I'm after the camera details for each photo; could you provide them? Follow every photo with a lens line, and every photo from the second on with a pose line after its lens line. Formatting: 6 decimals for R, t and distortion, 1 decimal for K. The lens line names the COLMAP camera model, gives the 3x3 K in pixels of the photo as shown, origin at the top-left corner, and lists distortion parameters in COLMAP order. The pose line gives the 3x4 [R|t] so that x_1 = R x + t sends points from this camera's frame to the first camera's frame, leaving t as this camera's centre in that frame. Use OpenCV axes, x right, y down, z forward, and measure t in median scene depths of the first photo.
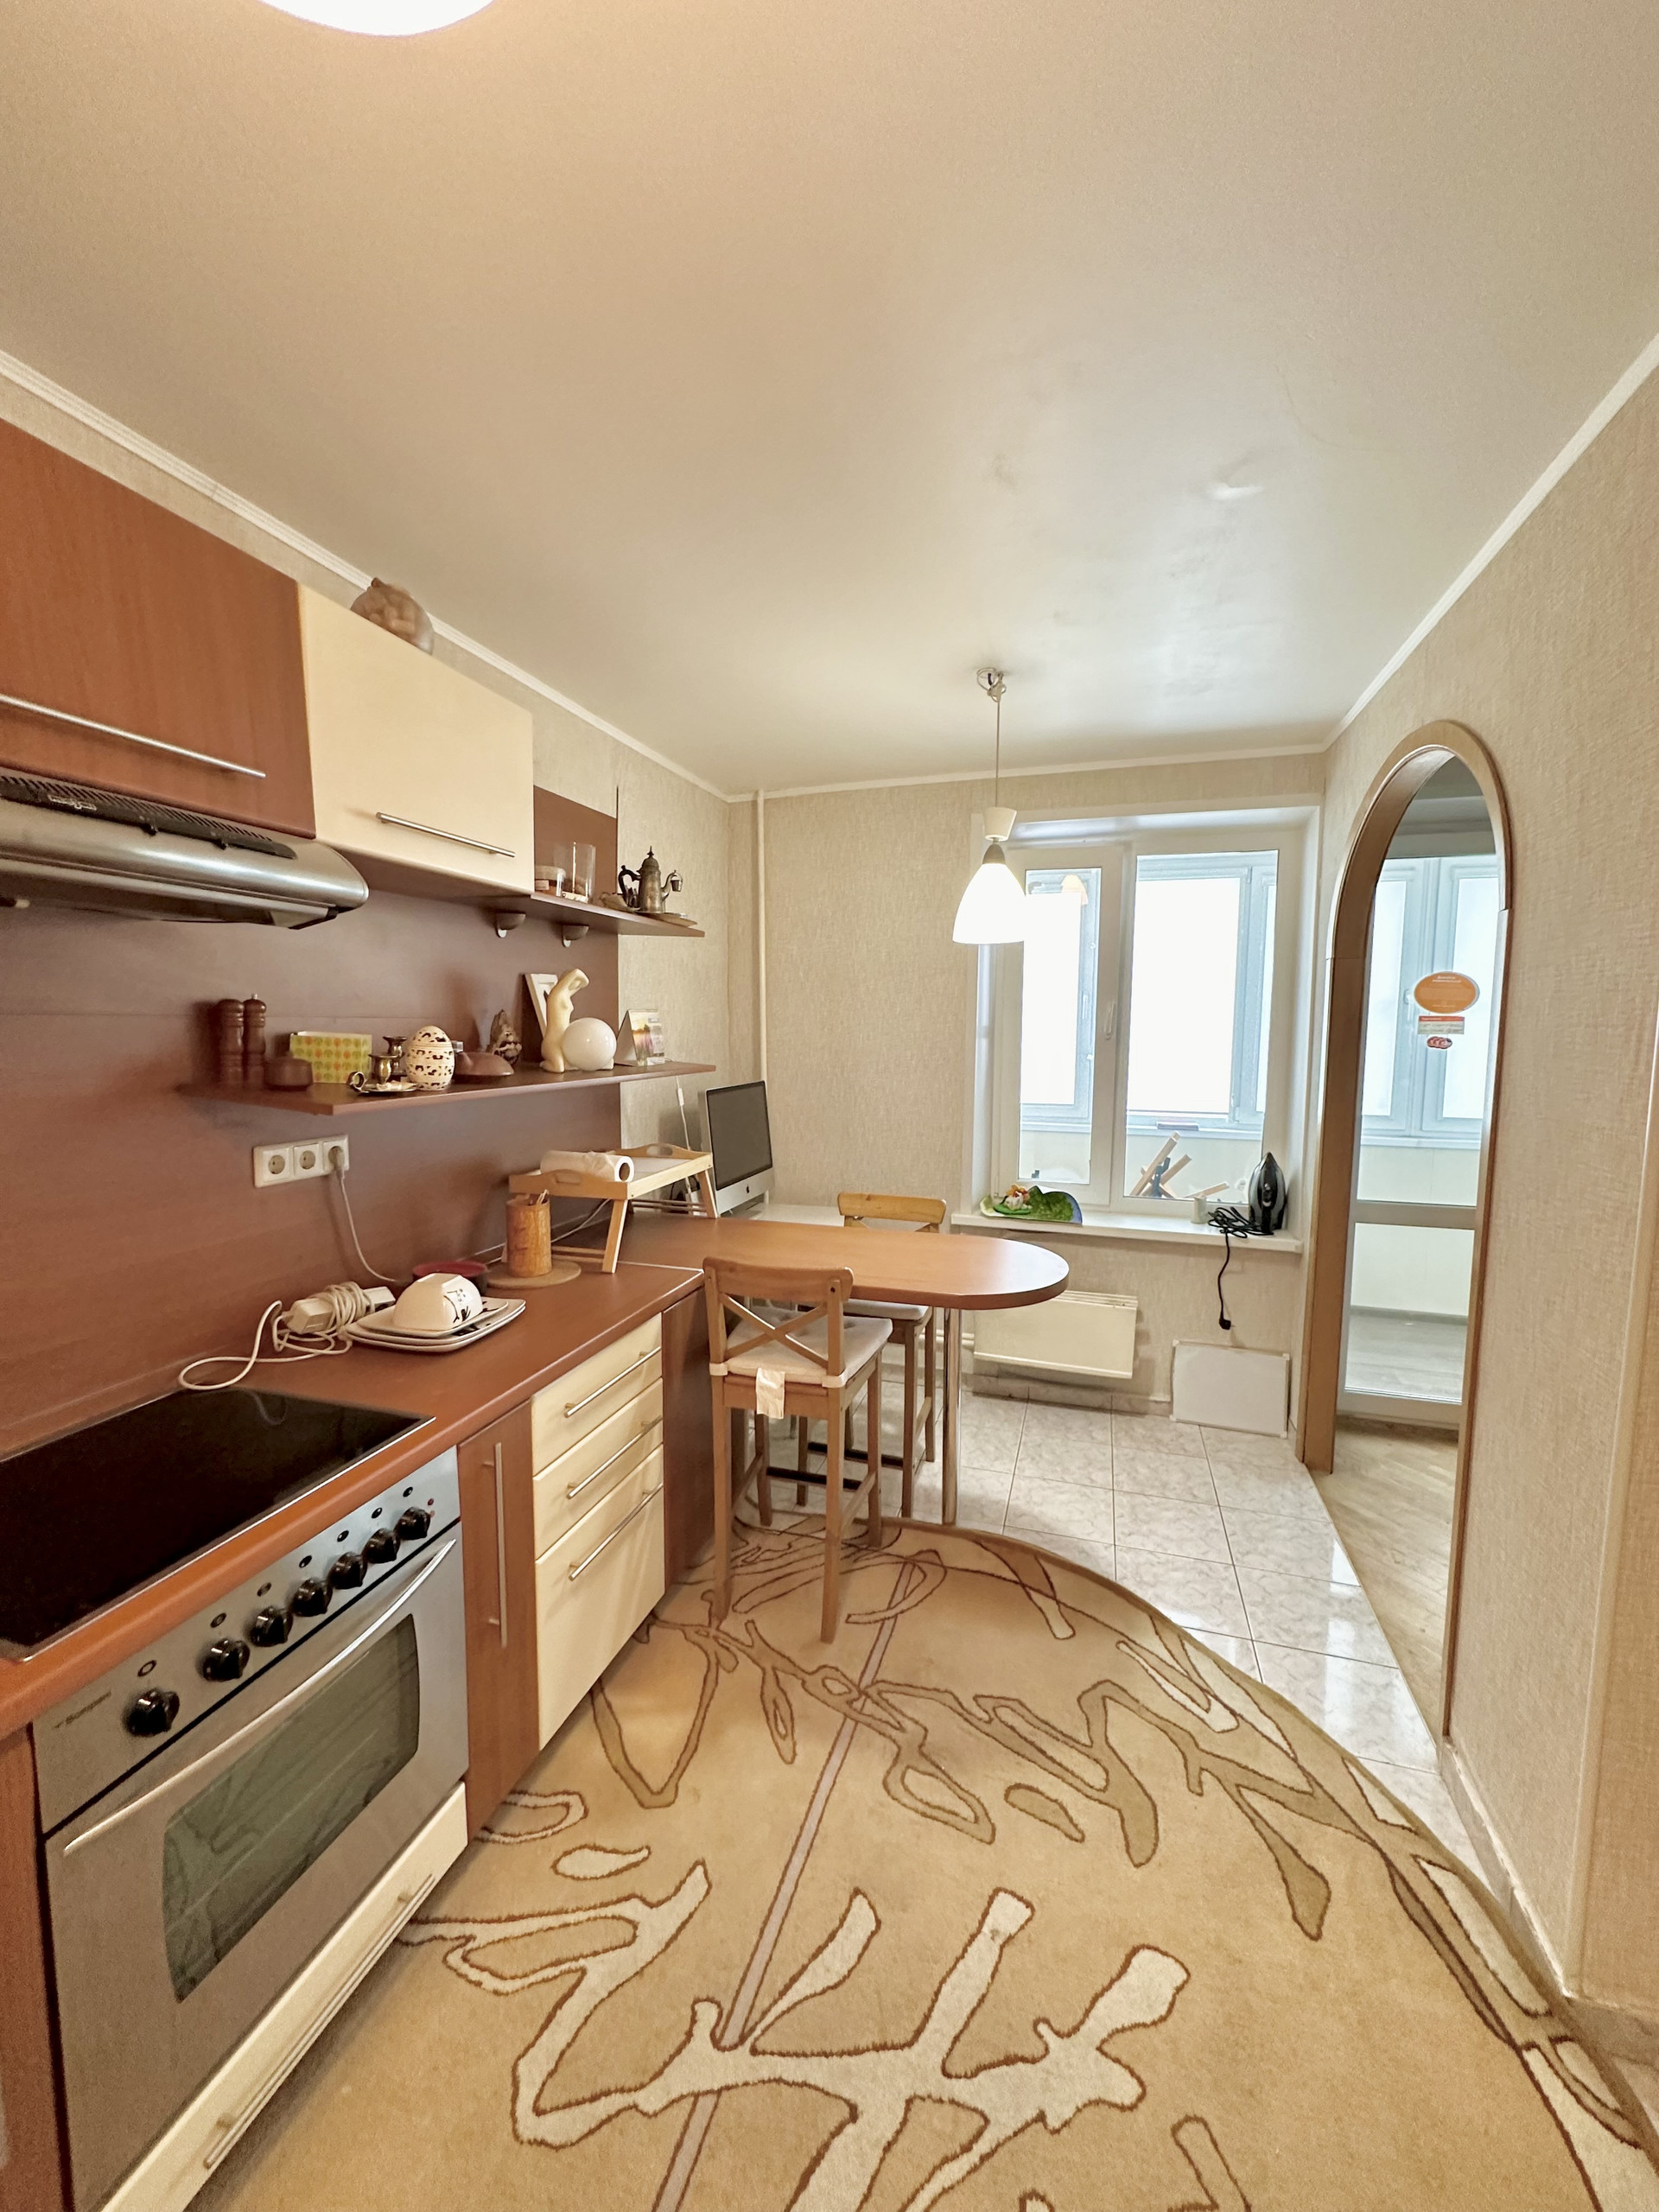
lens RADIAL K [[878.3, 0, 829.5], [0, 878.3, 1106.0], [0, 0, 1]] dist [0.000921, 0.000123]
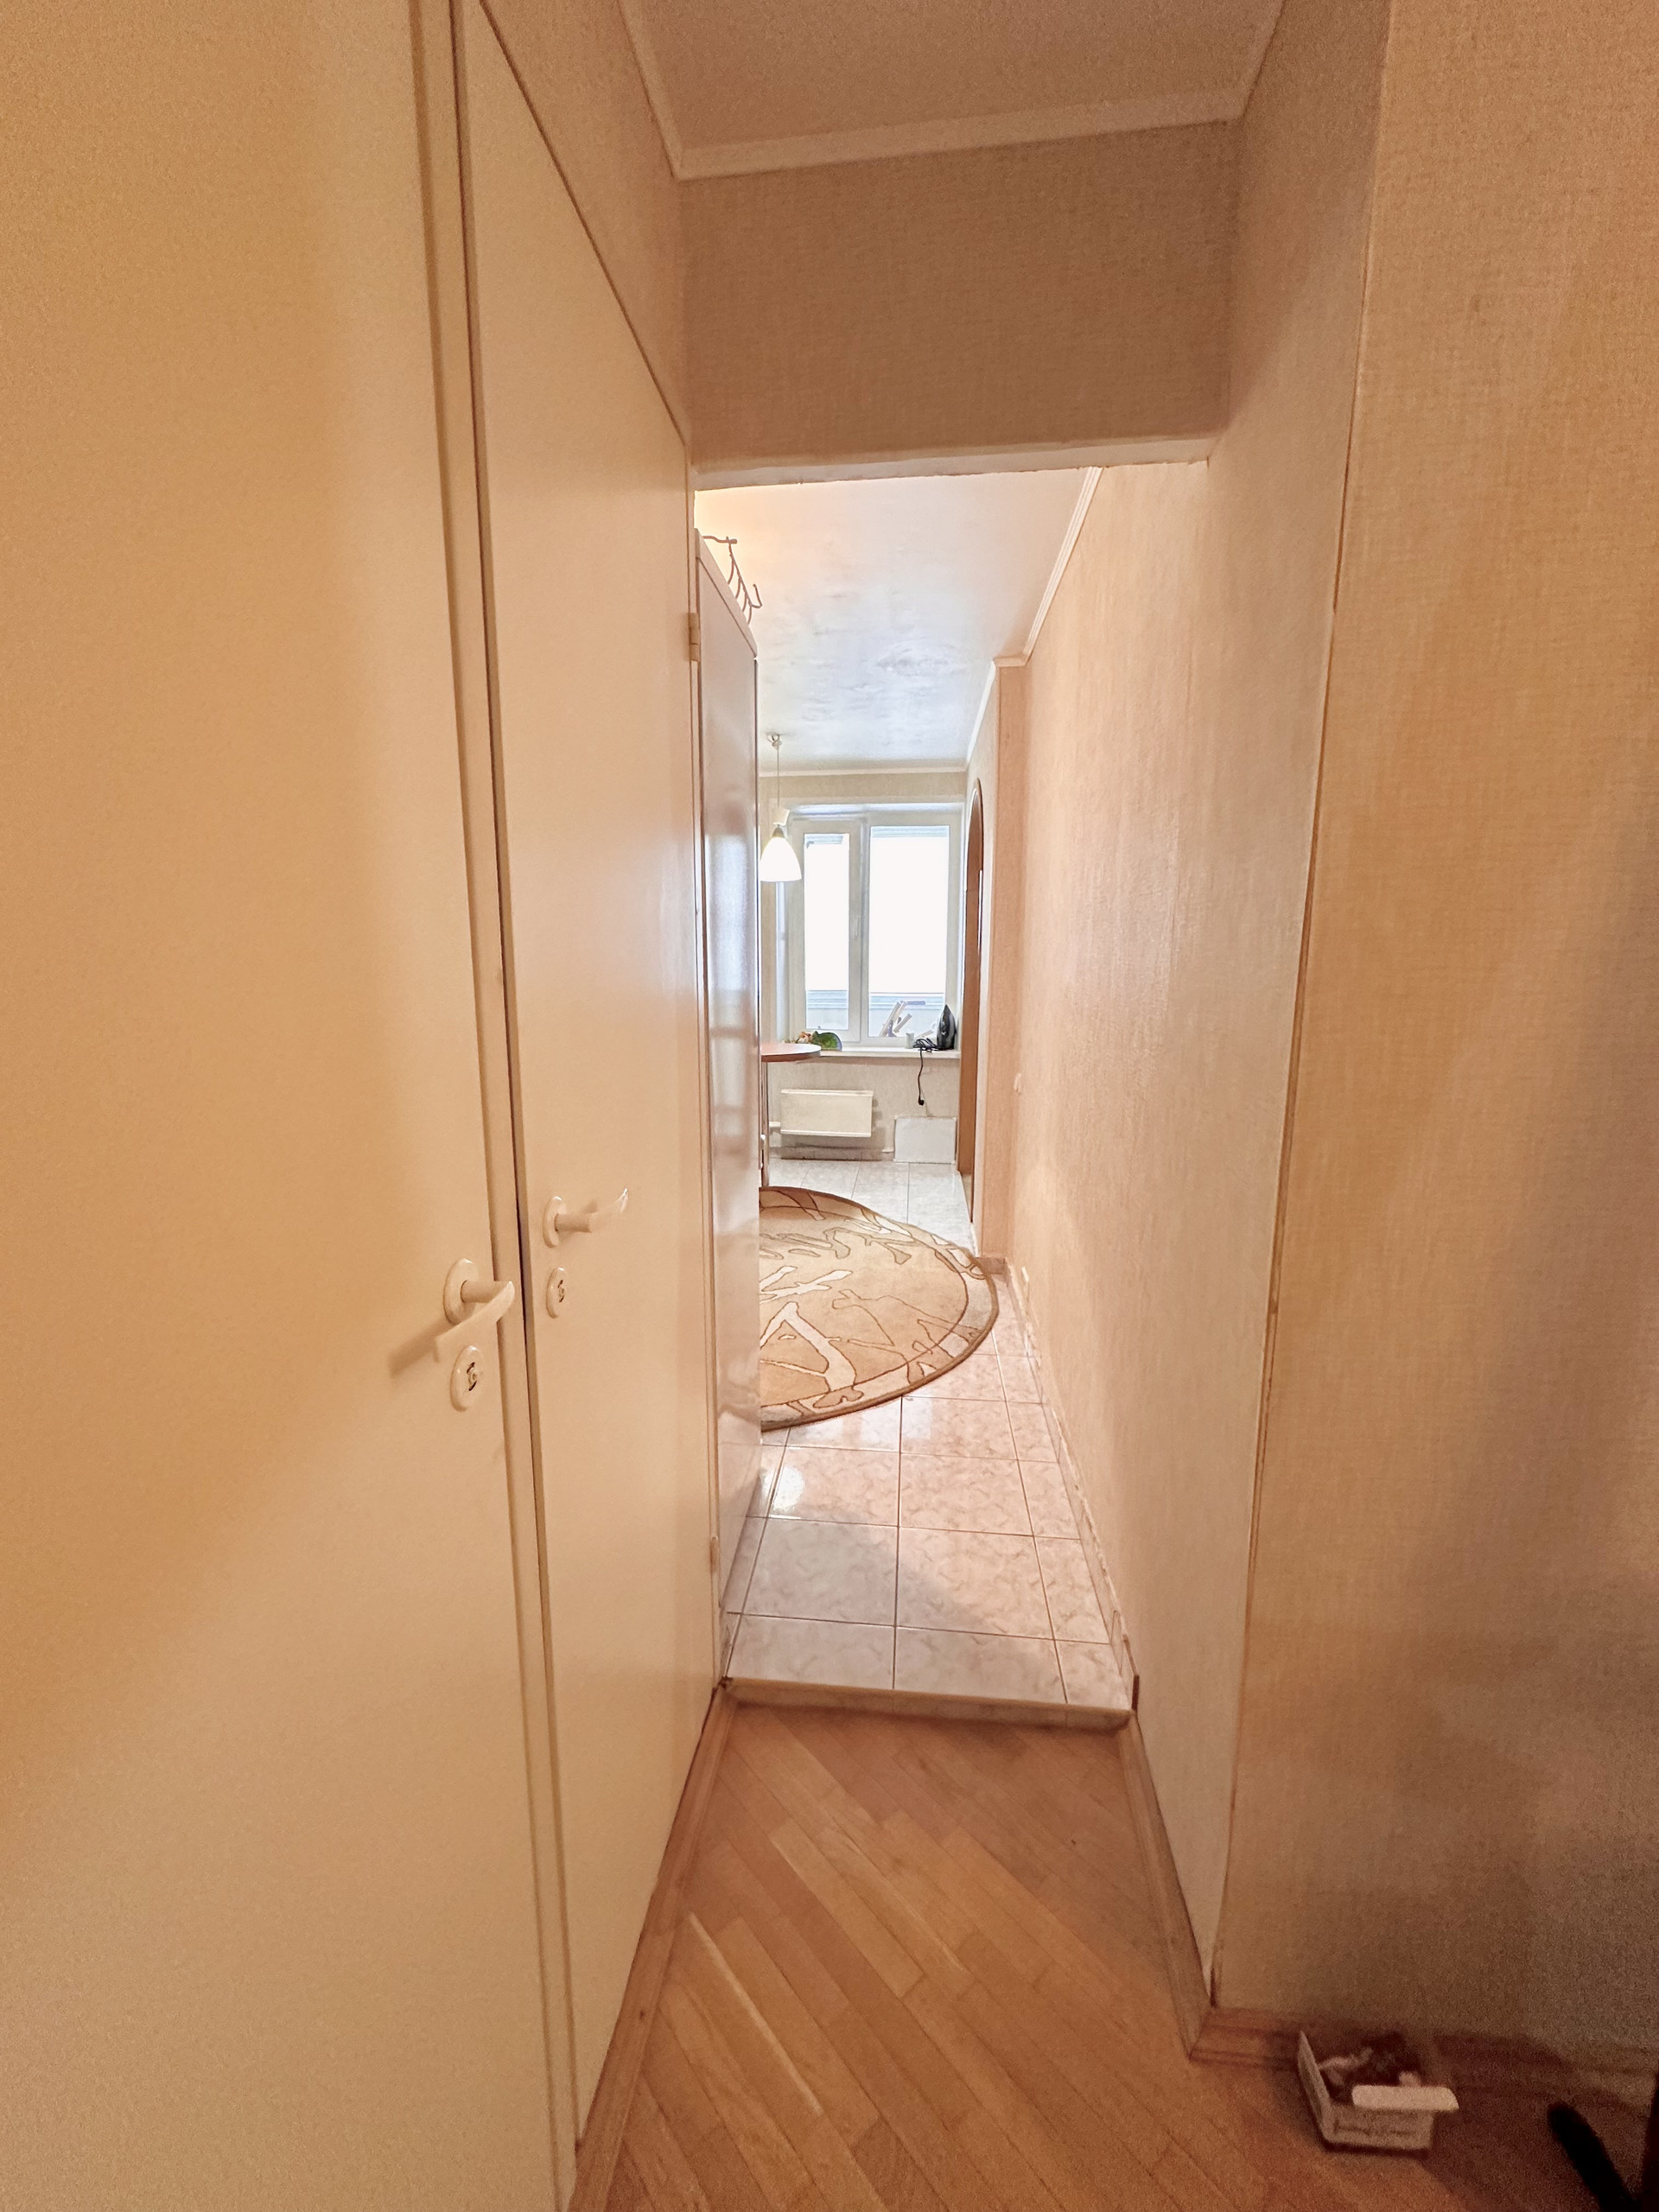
lens RADIAL K [[878.3, 0, 829.5], [0, 878.3, 1106.0], [0, 0, 1]] dist [0.000921, 0.000123]
pose [[0.979946, -0.039821, 0.195242, -0.070798], [0.025220, 0.996735, 0.076706, 0.115466], [-0.197659, -0.070244, 0.977751, -0.673187]]
